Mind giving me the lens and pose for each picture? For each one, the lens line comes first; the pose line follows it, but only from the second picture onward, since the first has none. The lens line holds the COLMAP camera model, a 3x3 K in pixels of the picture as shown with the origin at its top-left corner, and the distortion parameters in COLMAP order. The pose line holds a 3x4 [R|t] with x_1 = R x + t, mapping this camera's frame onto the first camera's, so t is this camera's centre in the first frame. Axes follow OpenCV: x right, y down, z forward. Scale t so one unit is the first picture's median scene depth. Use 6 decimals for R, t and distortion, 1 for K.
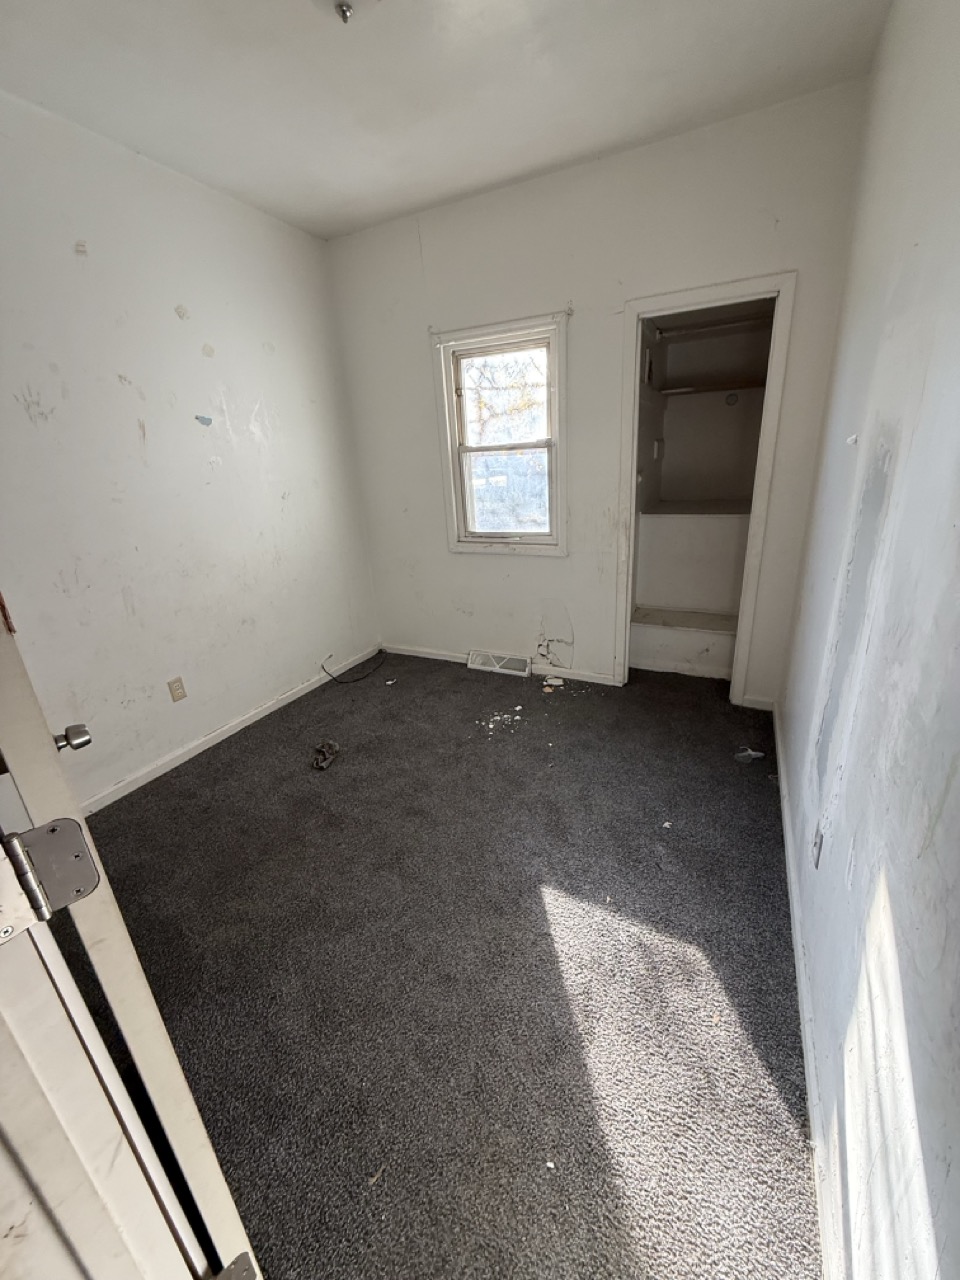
lens RADIAL K [[508.4, 0, 483.5], [0, 508.4, 638.5], [0, 0, 1]] dist [0.000224, -0.000017]
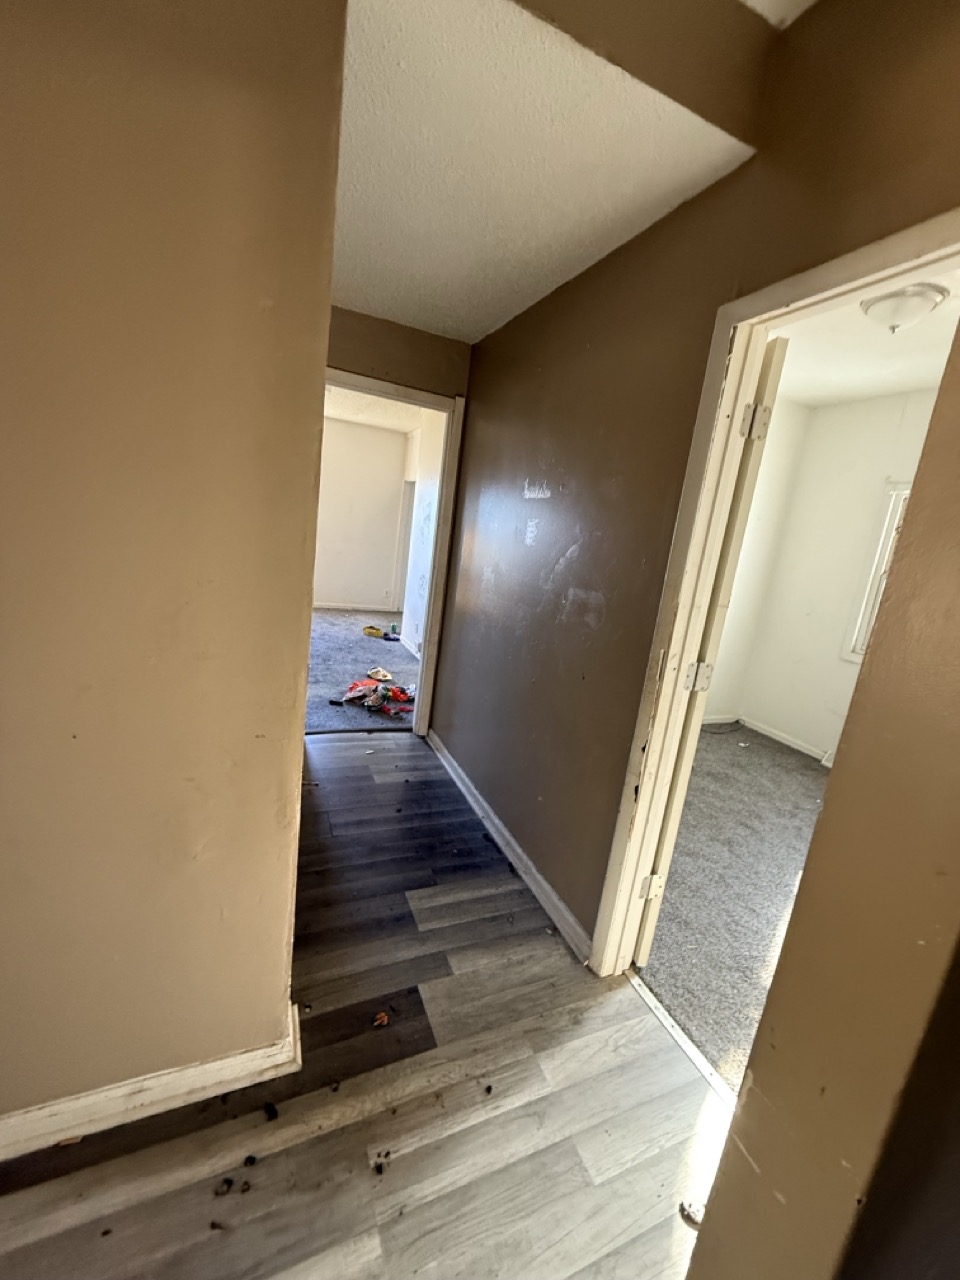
lens RADIAL K [[508.4, 0, 483.5], [0, 508.4, 638.5], [0, 0, 1]] dist [0.000224, -0.000017]
pose [[0.751707, 0.281821, -0.596249, -0.000517], [-0.369939, 0.928650, -0.027460, 0.131581], [0.545968, 0.241217, 0.802330, -0.400654]]
